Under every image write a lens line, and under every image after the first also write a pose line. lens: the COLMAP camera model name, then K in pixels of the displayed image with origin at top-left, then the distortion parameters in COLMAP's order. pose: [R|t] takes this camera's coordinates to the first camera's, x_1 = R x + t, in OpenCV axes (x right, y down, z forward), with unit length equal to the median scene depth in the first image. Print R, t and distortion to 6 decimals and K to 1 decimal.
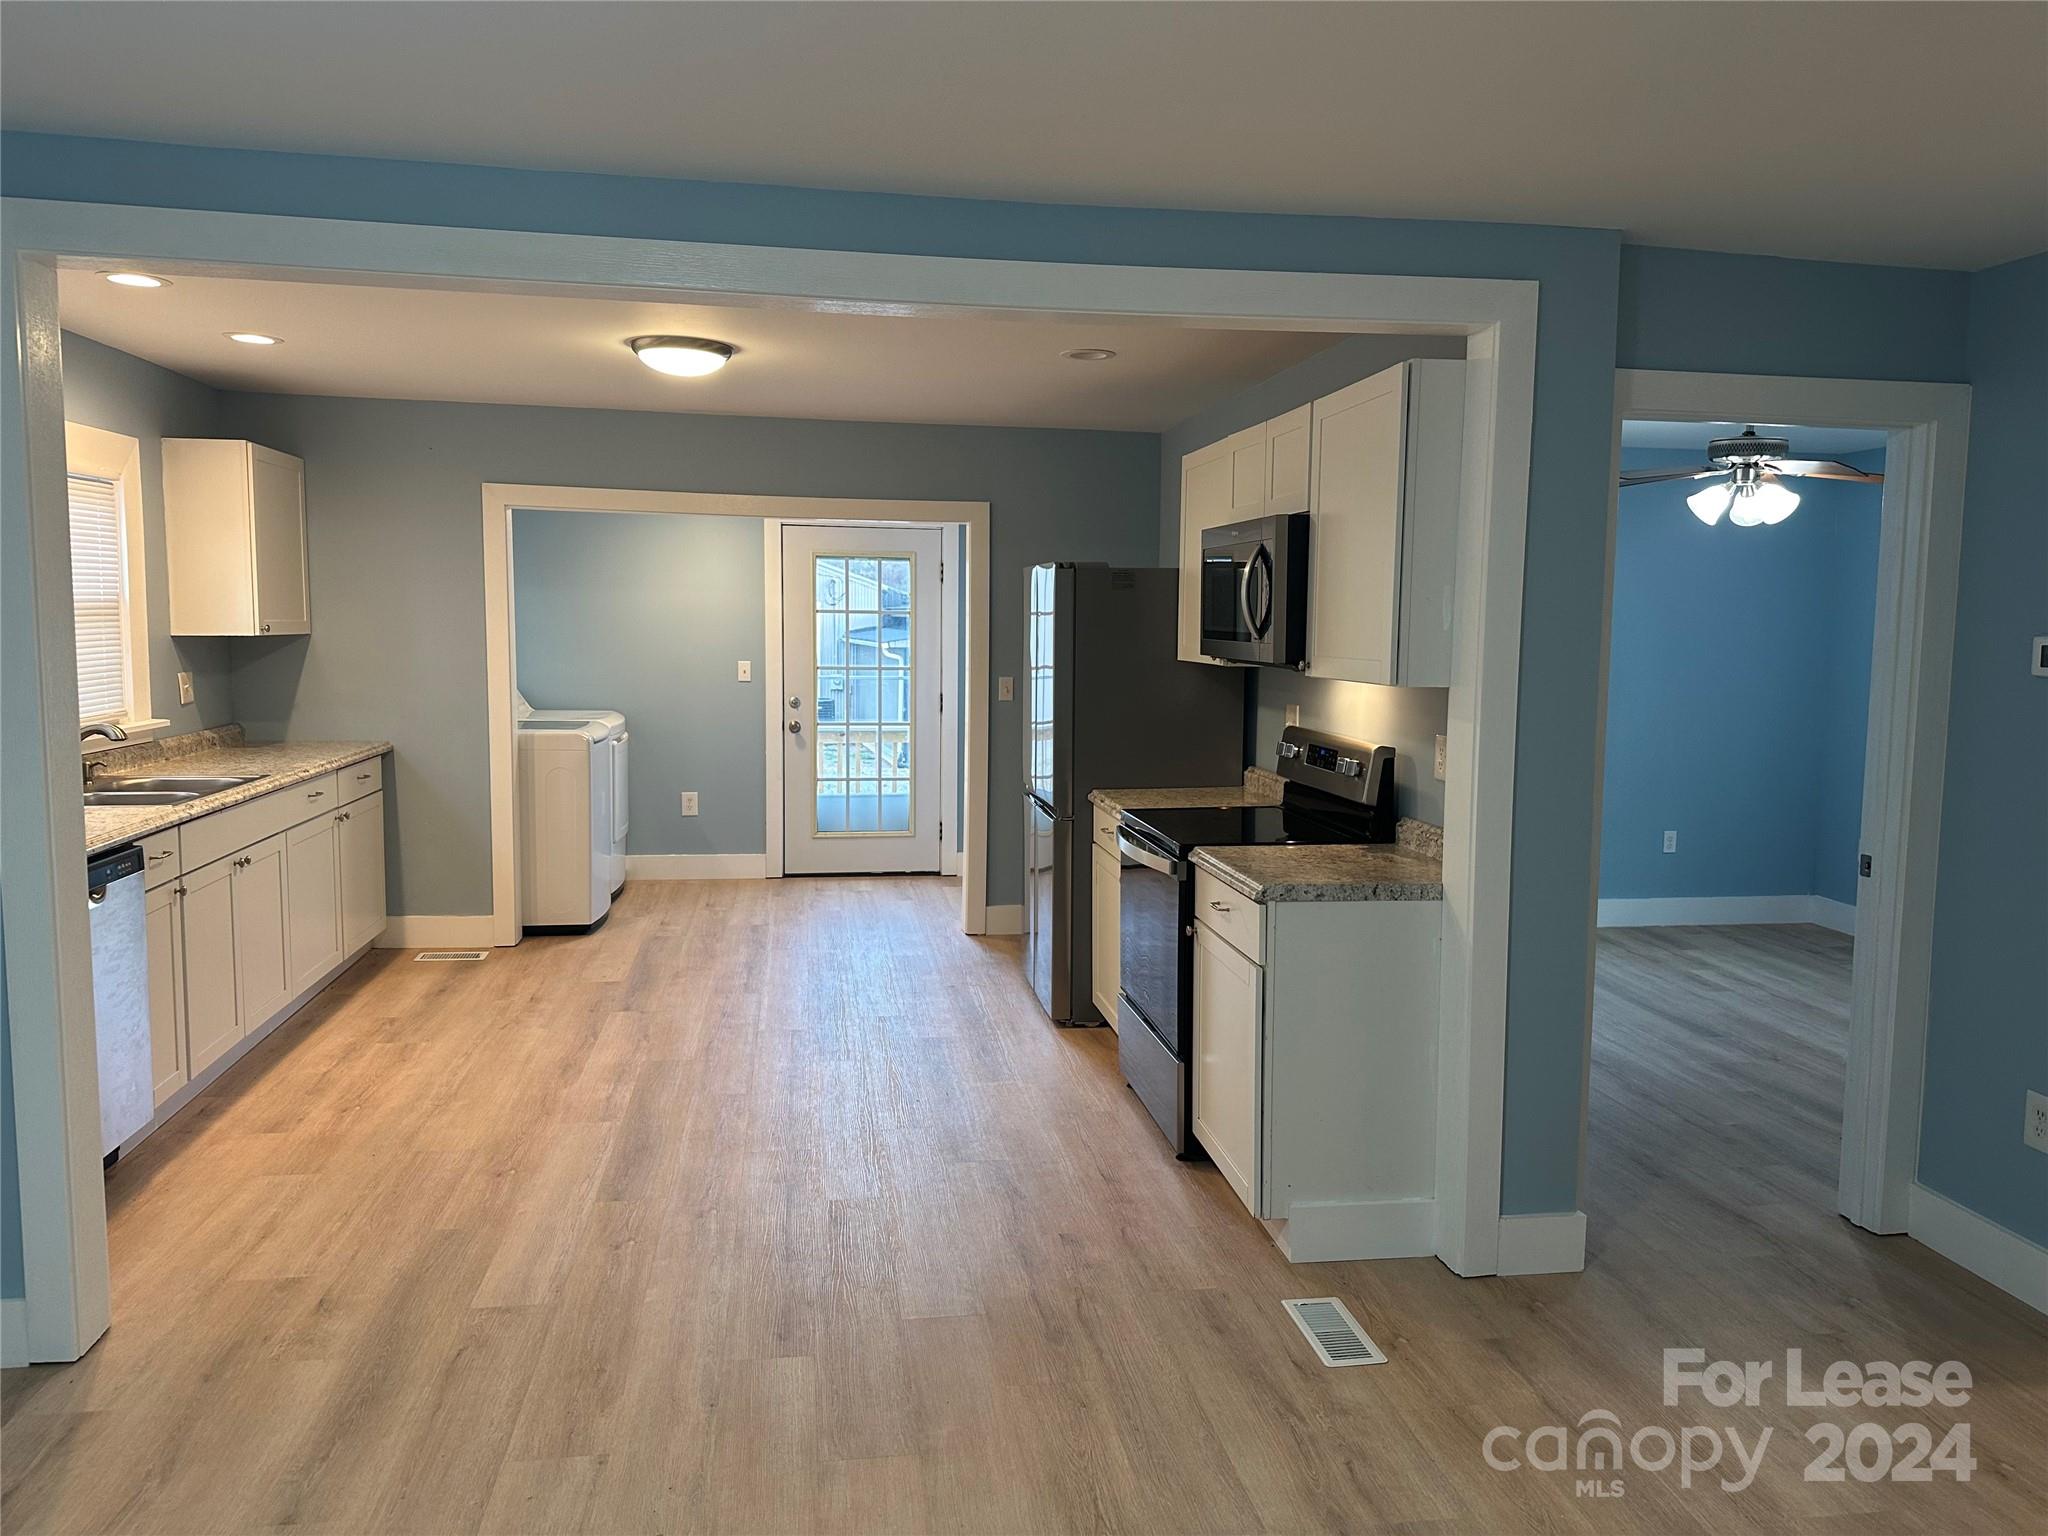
lens RADIAL K [[1427.3, 0, 1024.7], [0, 1427.3, 760.9], [0, 0, 1]] dist [0.109273, -0.166729]
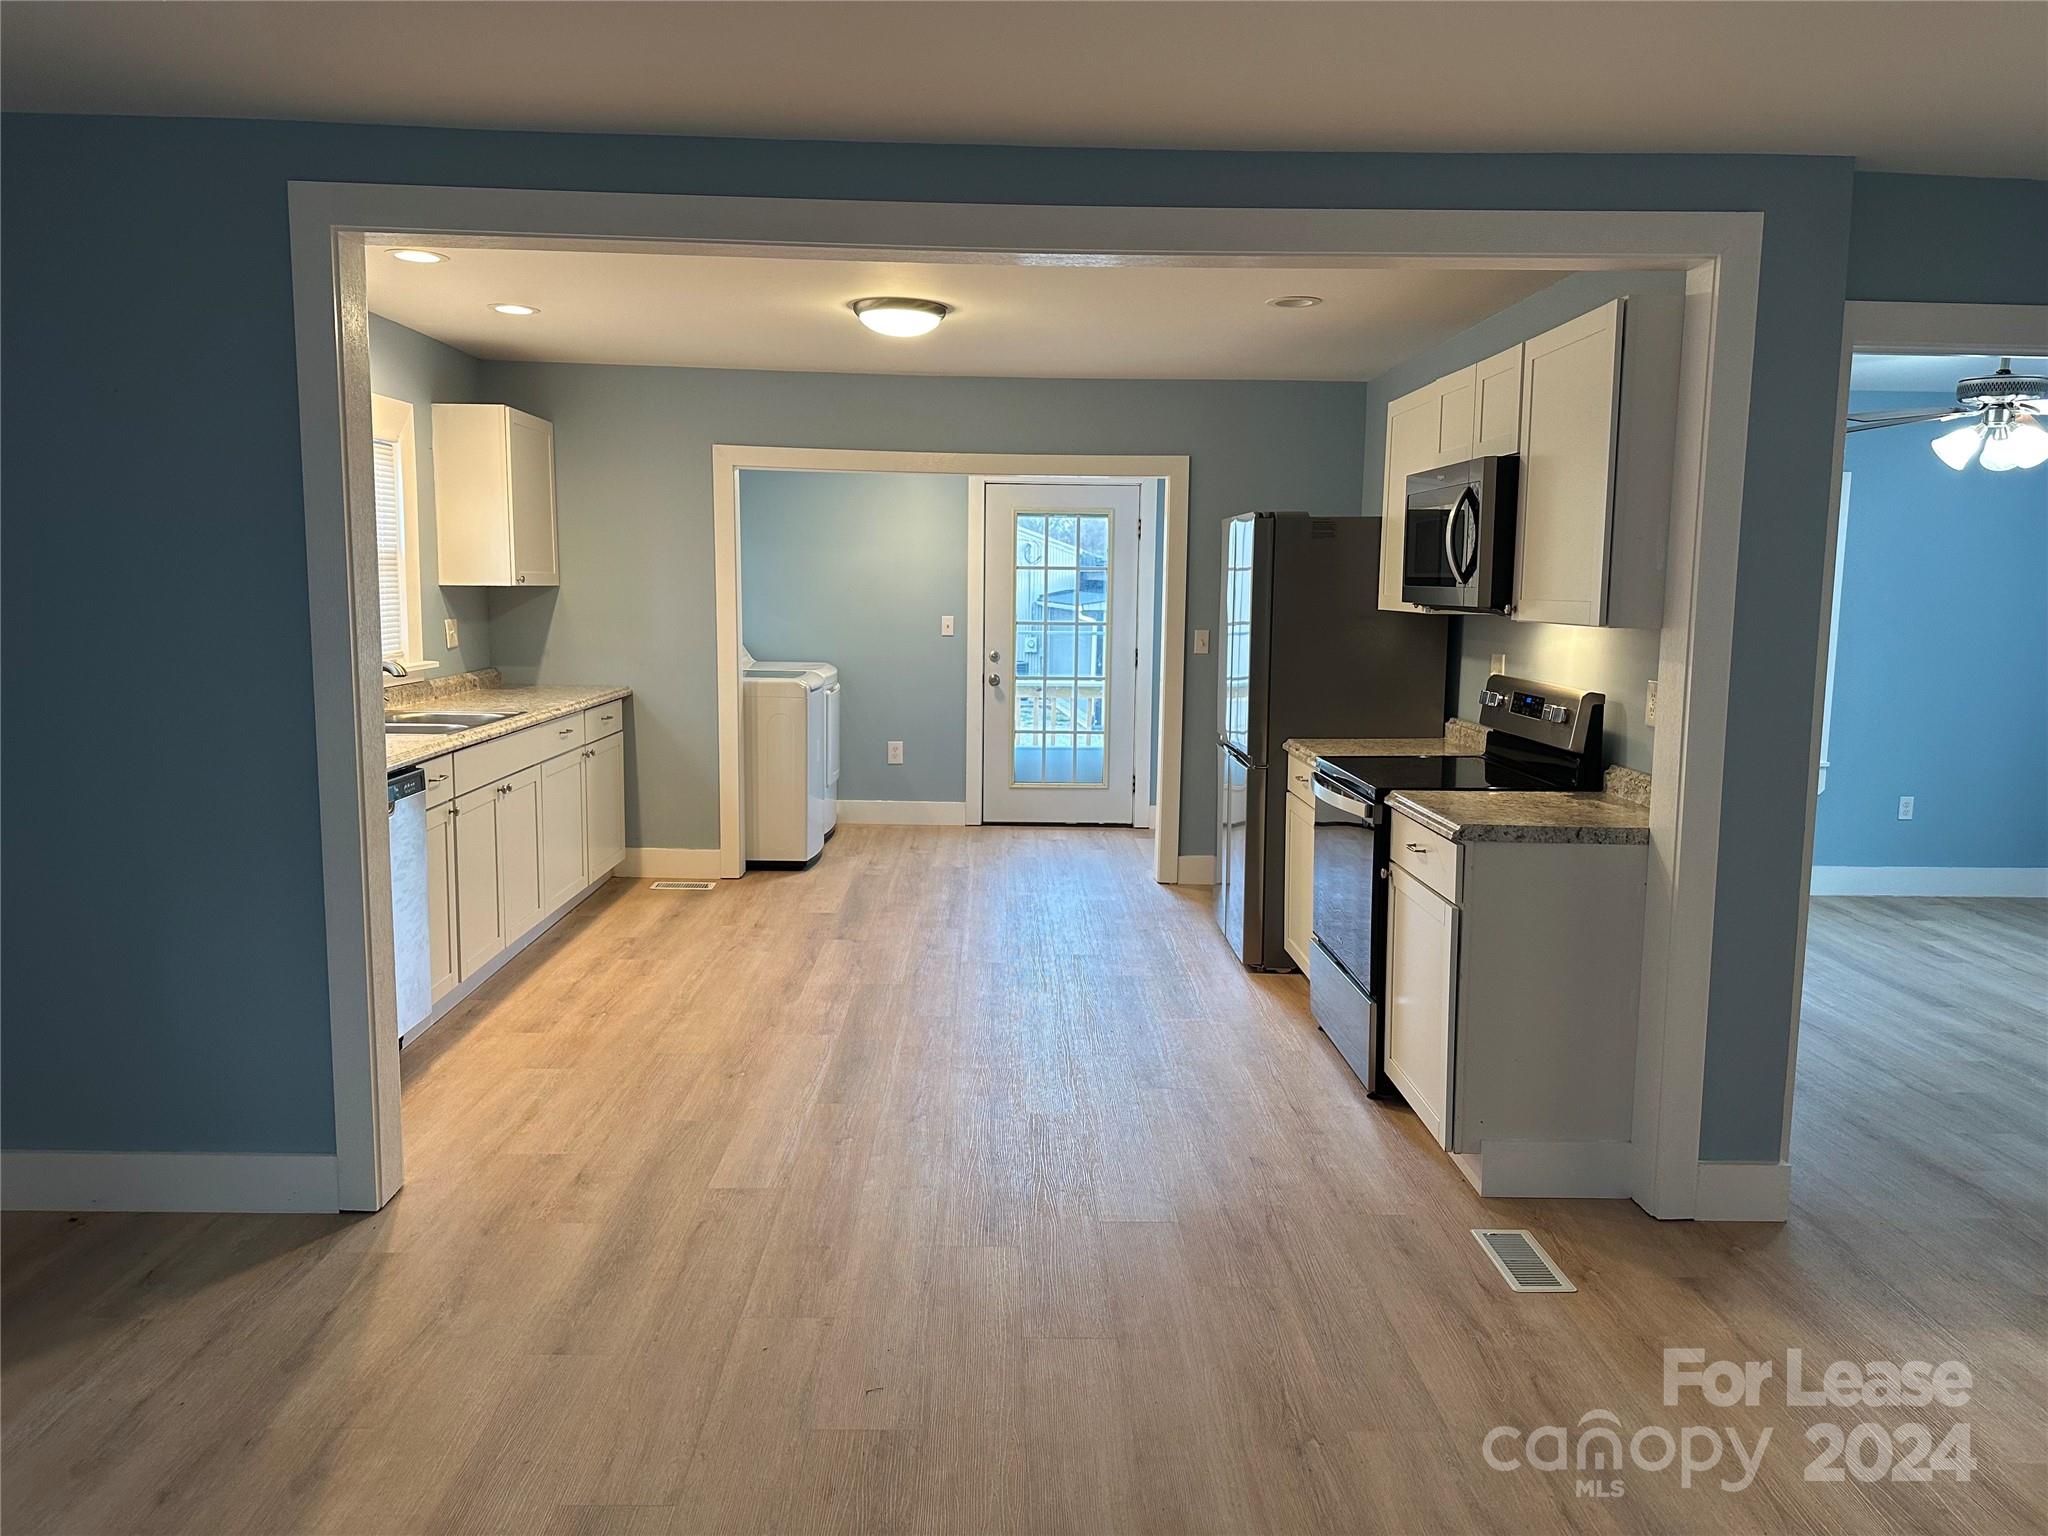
lens RADIAL K [[1428.5, 0, 1024.0], [0, 1428.5, 768.0], [0, 0, 1]] dist [0.089862, -0.110945]
pose [[0.991030, 0.018245, -0.132390, -0.003640], [-0.014501, 0.999469, 0.029193, 0.015604], [0.132853, -0.027012, 0.990768, -0.031169]]
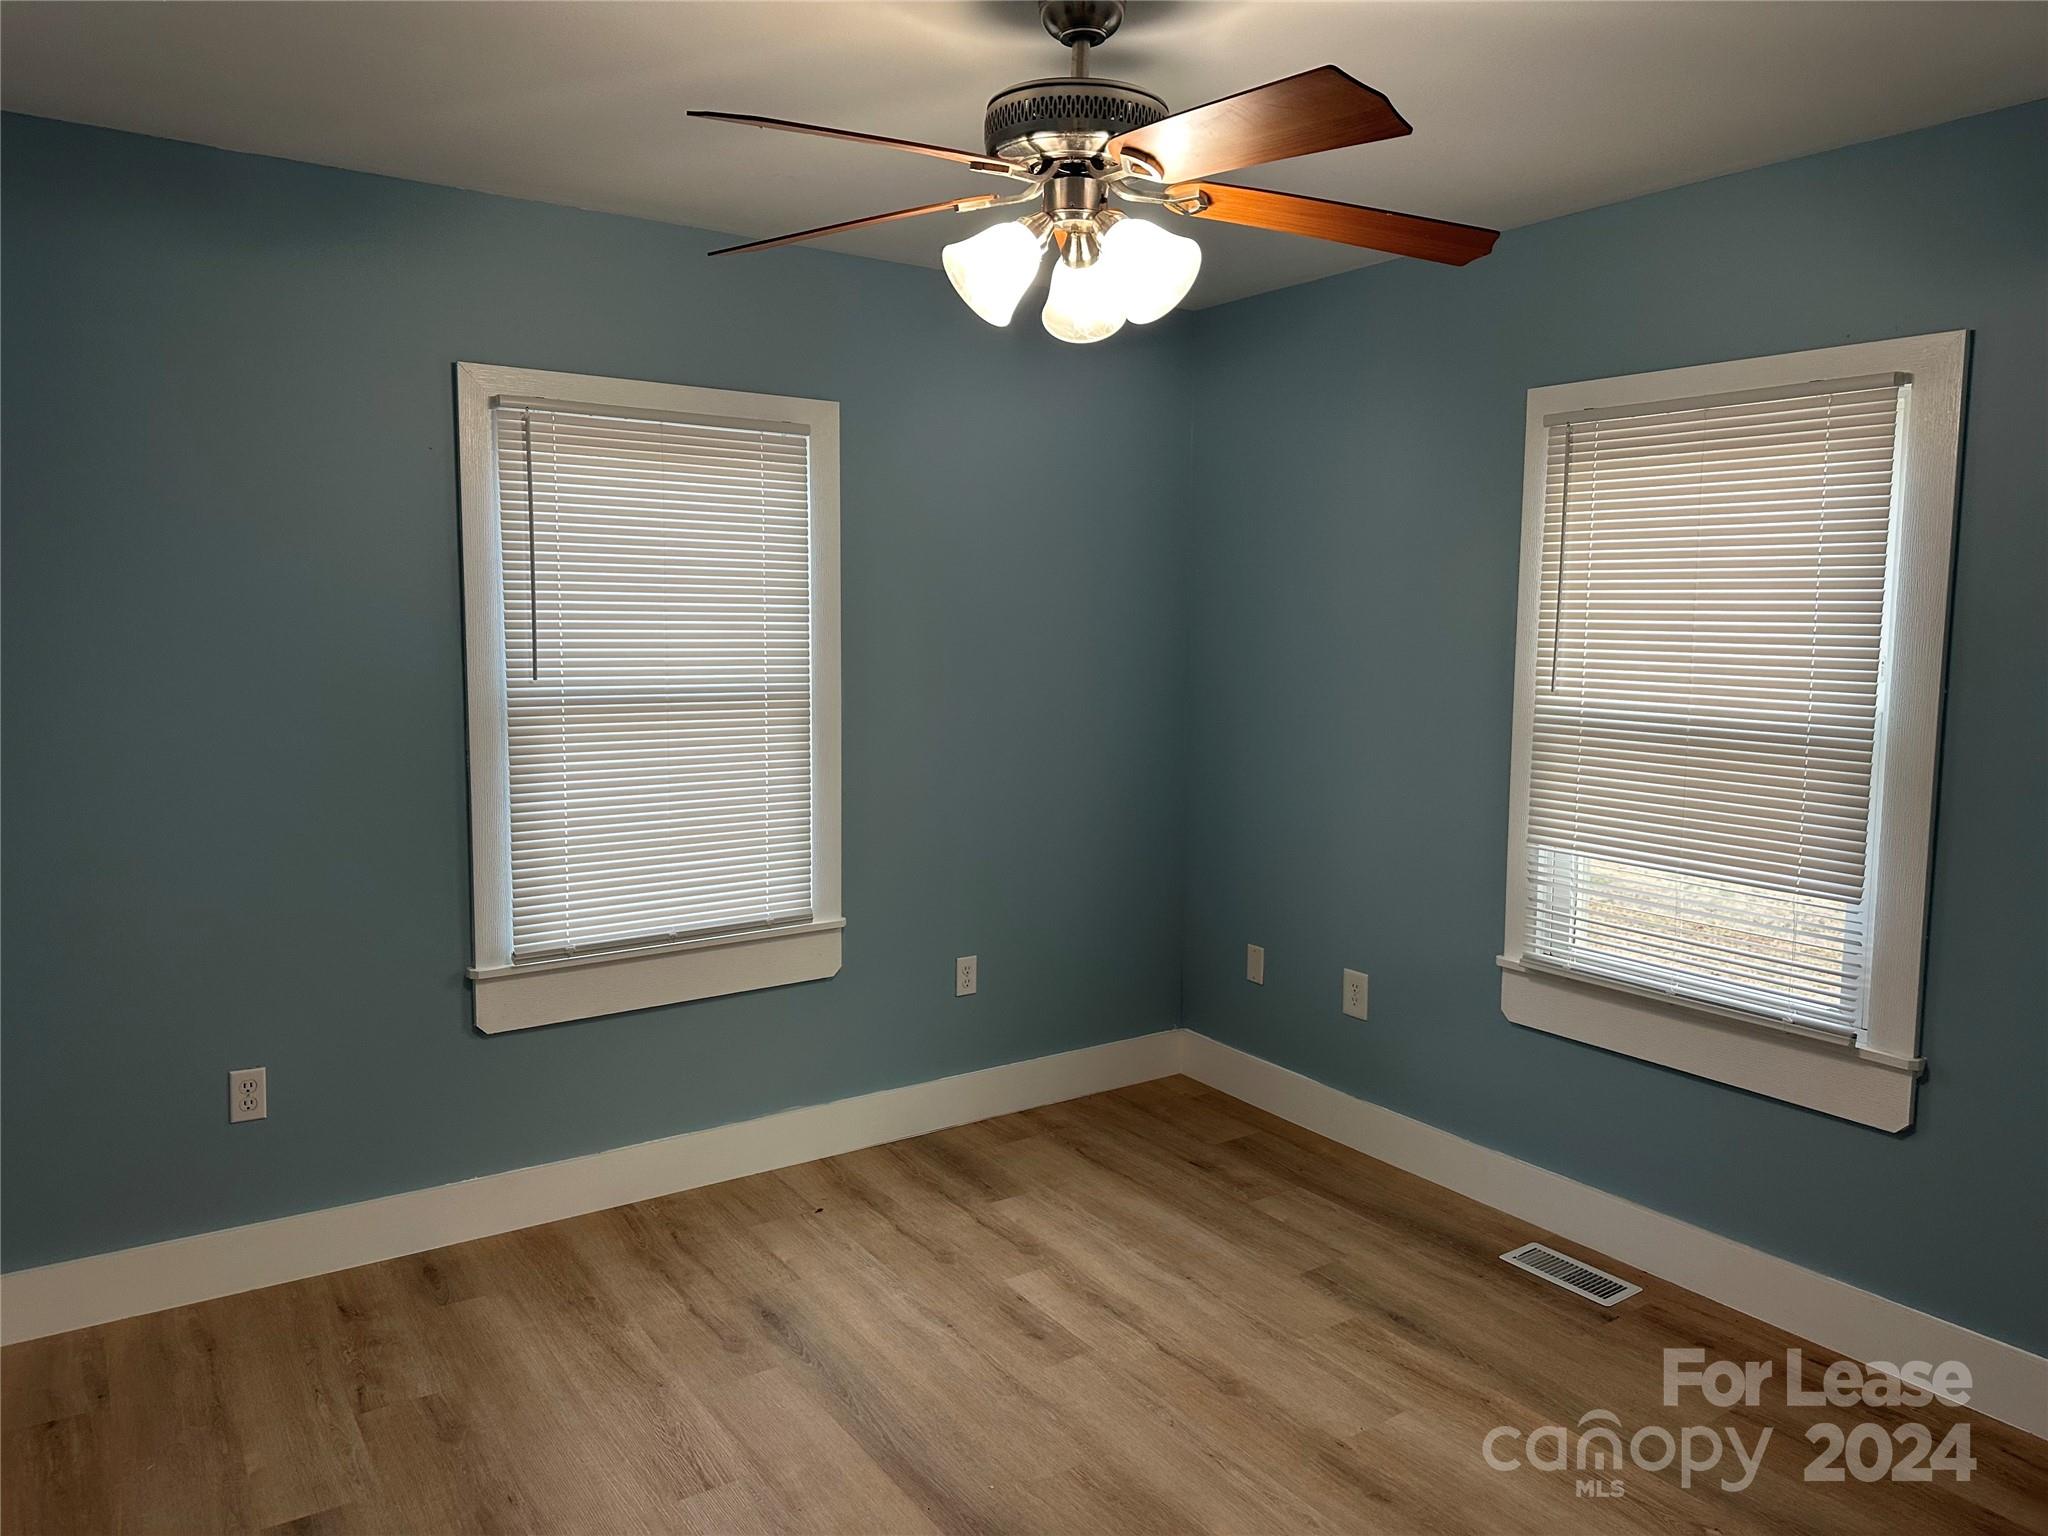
lens RADIAL K [[1427.3, 0, 1024.7], [0, 1427.3, 760.9], [0, 0, 1]] dist [0.109273, -0.166729]
pose [[0.902168, -0.049771, 0.428503, 0.349205], [0.043141, 0.998752, 0.025176, -0.061149], [-0.429222, -0.004227, 0.903189, 0.736948]]
